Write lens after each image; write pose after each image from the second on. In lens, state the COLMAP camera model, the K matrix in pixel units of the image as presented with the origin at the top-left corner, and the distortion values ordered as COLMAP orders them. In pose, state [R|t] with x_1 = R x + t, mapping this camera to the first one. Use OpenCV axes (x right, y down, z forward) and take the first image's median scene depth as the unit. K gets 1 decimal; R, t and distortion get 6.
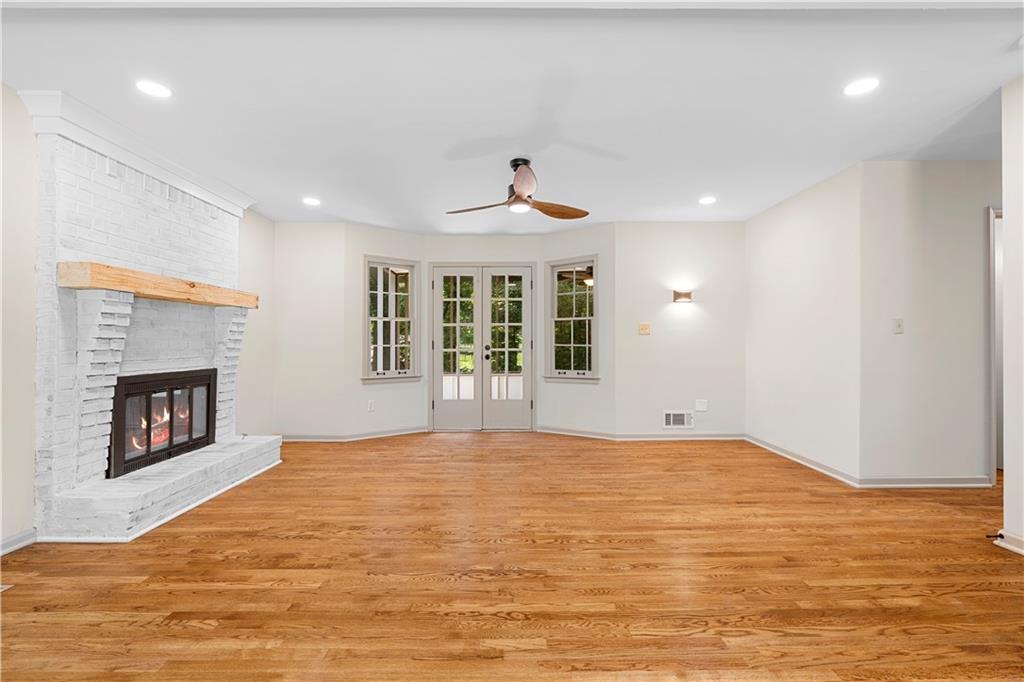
lens RADIAL K [[471.3, 0, 512.9], [0, 471.3, 339.9], [0, 0, 1]] dist [-0.004542, 0.000545]
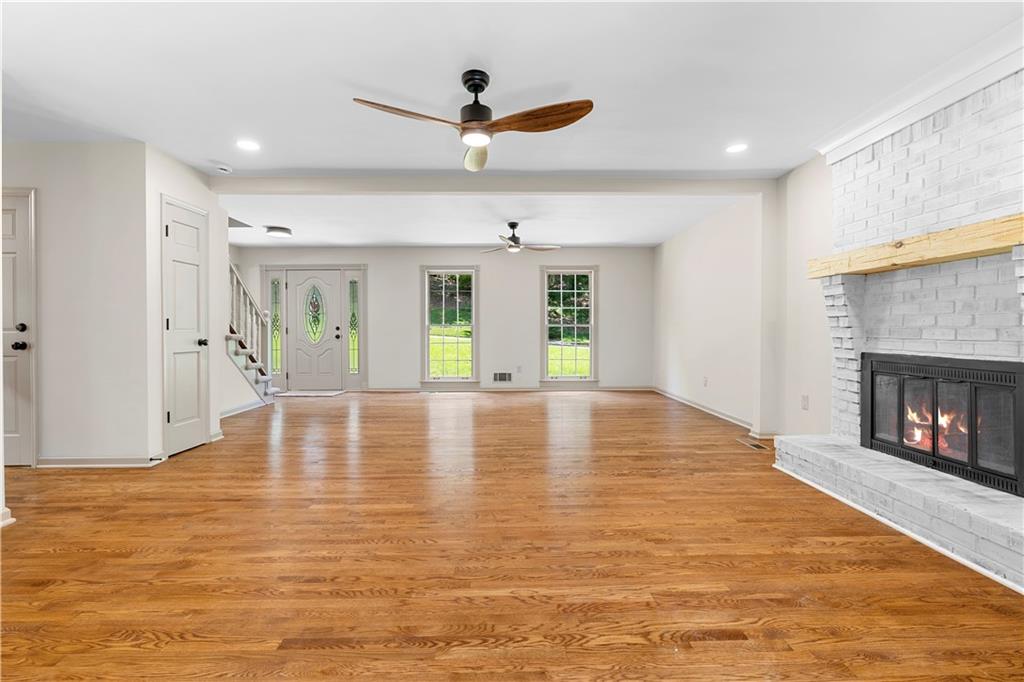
lens RADIAL K [[471.3, 0, 512.1], [0, 471.3, 335.6], [0, 0, 1]] dist [-0.004542, 0.000545]
pose [[-0.999898, 0.004012, -0.013729, -0.031164], [0.003917, 0.999968, 0.006941, 0.027209], [0.013757, 0.006886, -0.999882, 1.839693]]
